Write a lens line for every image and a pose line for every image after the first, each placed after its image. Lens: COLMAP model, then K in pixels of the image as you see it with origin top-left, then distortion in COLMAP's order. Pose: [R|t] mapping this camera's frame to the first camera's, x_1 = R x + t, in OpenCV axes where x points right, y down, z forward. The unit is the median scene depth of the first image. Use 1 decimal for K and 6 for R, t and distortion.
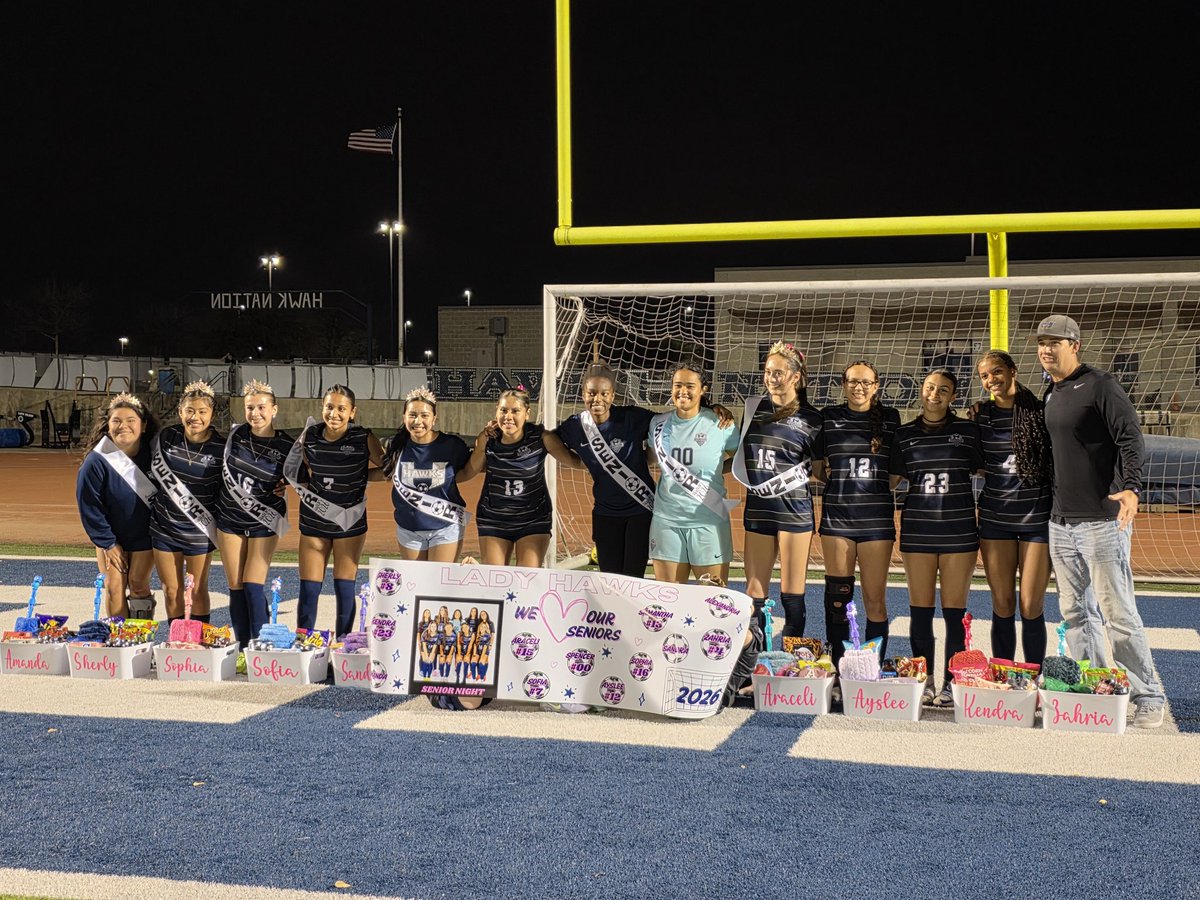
lens RADIAL K [[4039.5, 0, 600.0], [0, 4039.5, 450.0], [0, 0, 1]] dist [0.767987, -14.259241]
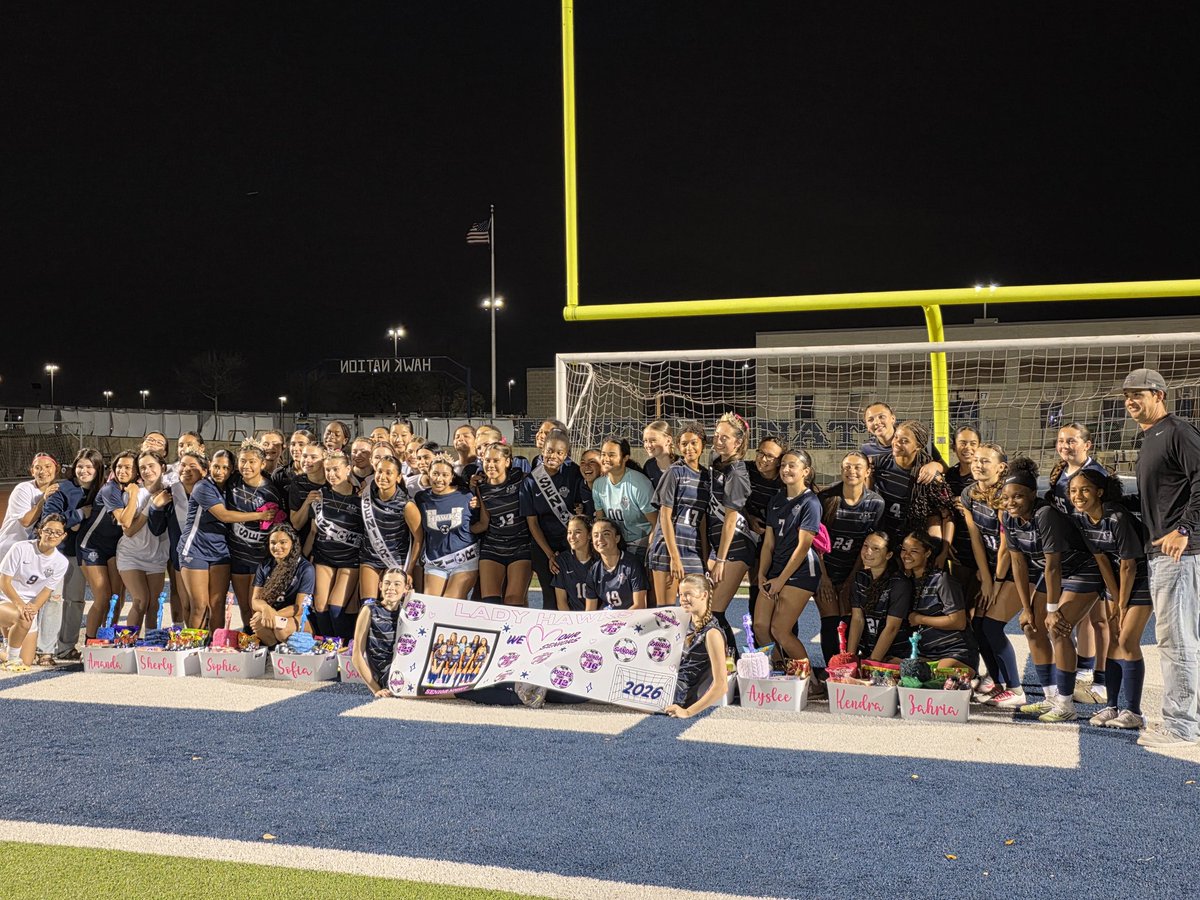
lens RADIAL K [[4039.5, 0, 600.0], [0, 4039.5, 450.0], [0, 0, 1]] dist [0.767987, -14.259241]
pose [[0.982922, -0.008505, -0.183824, 0.241613], [0.007768, 0.999959, -0.004727, -0.006542], [0.183857, 0.003218, 0.982948, -0.207232]]
